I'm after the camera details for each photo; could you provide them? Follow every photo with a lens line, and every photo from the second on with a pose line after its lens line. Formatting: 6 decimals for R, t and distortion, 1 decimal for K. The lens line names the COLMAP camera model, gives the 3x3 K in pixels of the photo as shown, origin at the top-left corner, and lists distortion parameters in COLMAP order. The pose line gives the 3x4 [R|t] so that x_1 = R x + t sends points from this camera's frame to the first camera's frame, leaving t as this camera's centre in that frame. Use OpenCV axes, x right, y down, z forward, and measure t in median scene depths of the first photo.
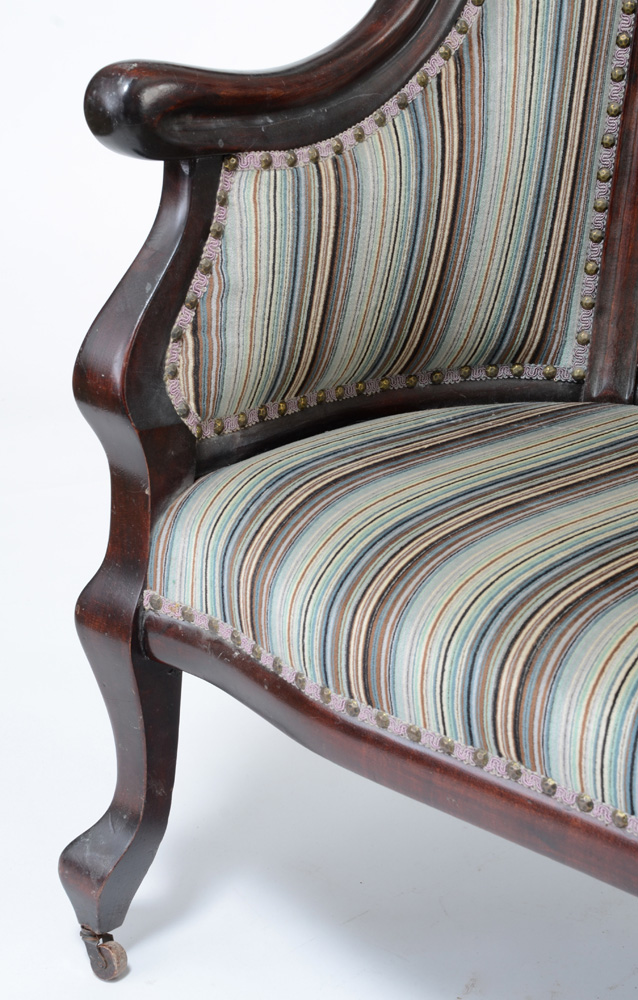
lens RADIAL K [[2218.2, 0, 310.1], [0, 2218.2, 510.8], [0, 0, 1]] dist [0.448117, 0.000000]
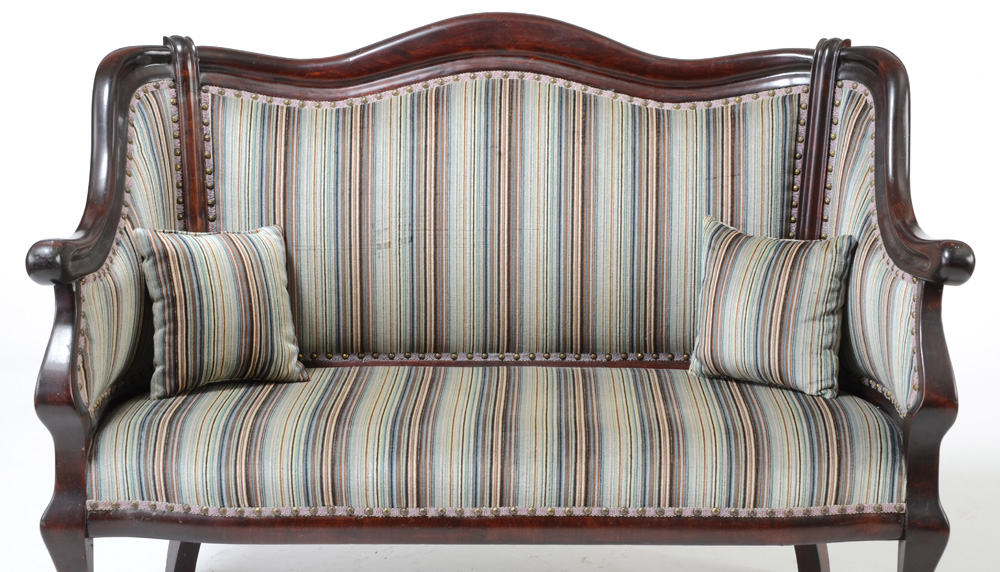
lens RADIAL K [[2085.9, 0, 495.5], [0, 2085.9, 321.7], [0, 0, 1]] dist [0.417401, 0.000000]
pose [[0.776482, -0.183115, 0.602947, -0.865448], [0.261604, 0.964168, -0.044078, 0.058772], [-0.573271, 0.191959, 0.796563, -0.691705]]
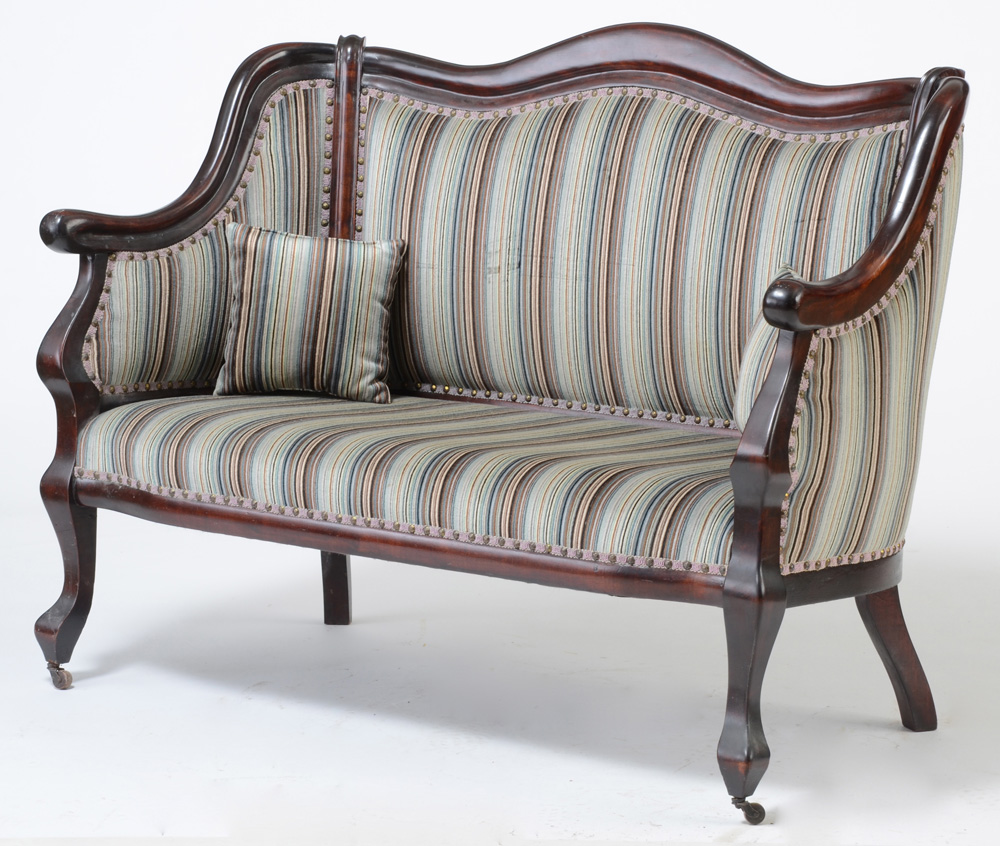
lens RADIAL K [[3881.5, 0, 531.4], [0, 3881.5, 438.4], [0, 0, 1]] dist [0.714619, 0.000000]
pose [[0.998993, -0.041036, 0.018131, 0.265096], [0.043941, 0.976509, -0.210950, 0.750834], [-0.009048, 0.211534, 0.977329, -2.379924]]
